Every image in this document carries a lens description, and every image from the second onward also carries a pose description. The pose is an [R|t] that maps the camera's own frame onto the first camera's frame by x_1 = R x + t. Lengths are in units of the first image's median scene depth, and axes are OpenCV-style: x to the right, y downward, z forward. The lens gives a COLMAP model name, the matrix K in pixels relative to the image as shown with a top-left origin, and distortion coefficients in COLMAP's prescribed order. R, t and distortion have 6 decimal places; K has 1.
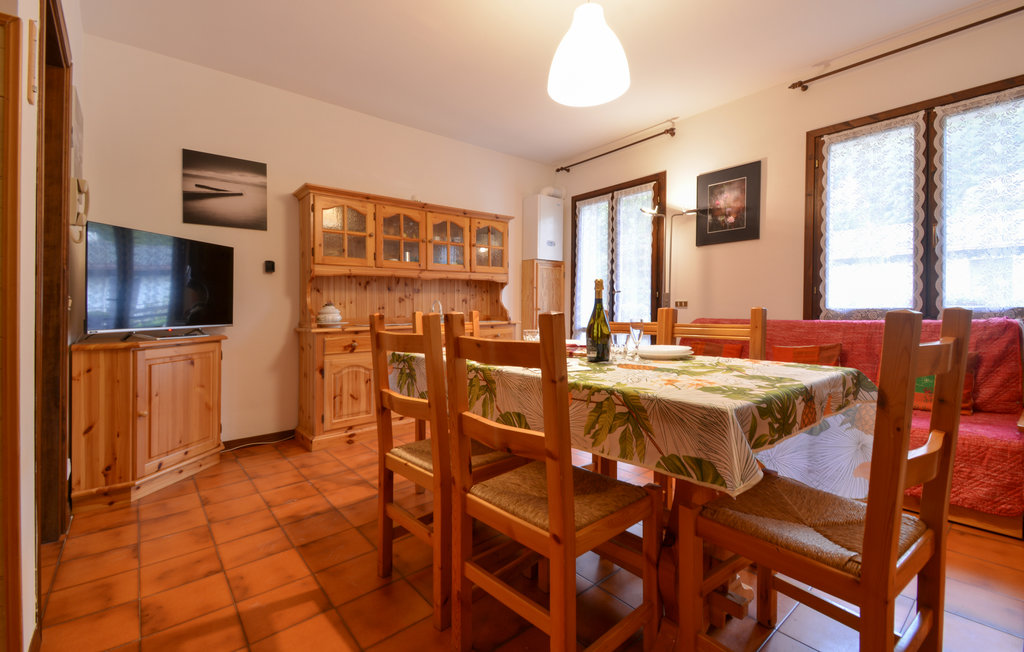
lens RADIAL K [[448.8, 0, 512.6], [0, 448.8, 317.2], [0, 0, 1]] dist [-0.004005, -0.000208]
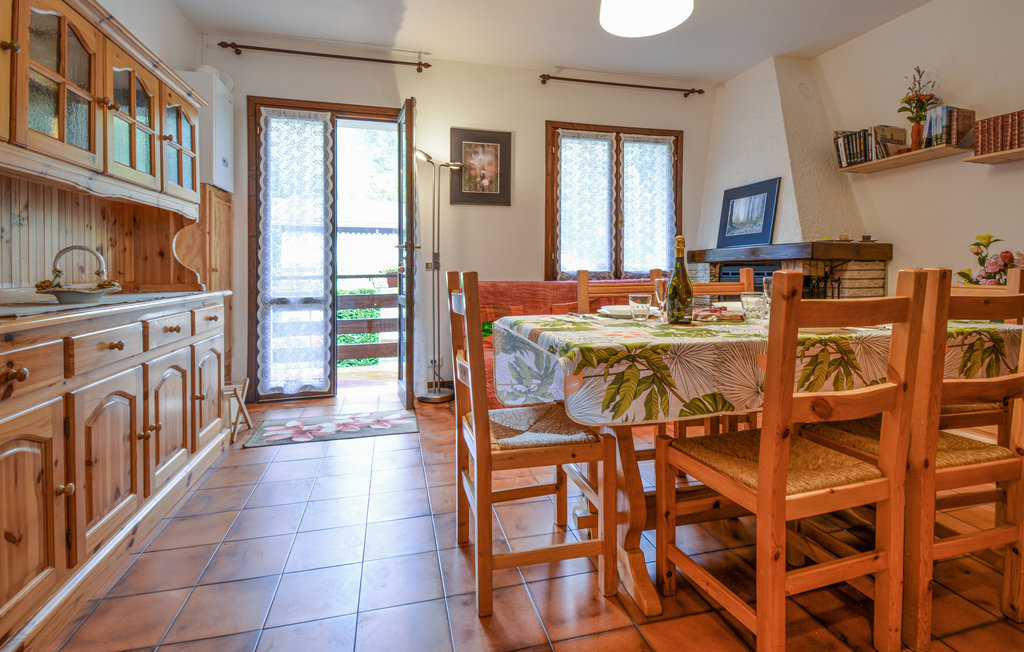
lens RADIAL K [[448.8, 0, 514.3], [0, 448.8, 326.0], [0, 0, 1]] dist [-0.004005, -0.000208]
pose [[0.430597, -0.101373, 0.896833, -0.551524], [0.015726, 0.994364, 0.104847, -0.000410], [-0.902407, -0.031043, 0.429764, 0.626639]]
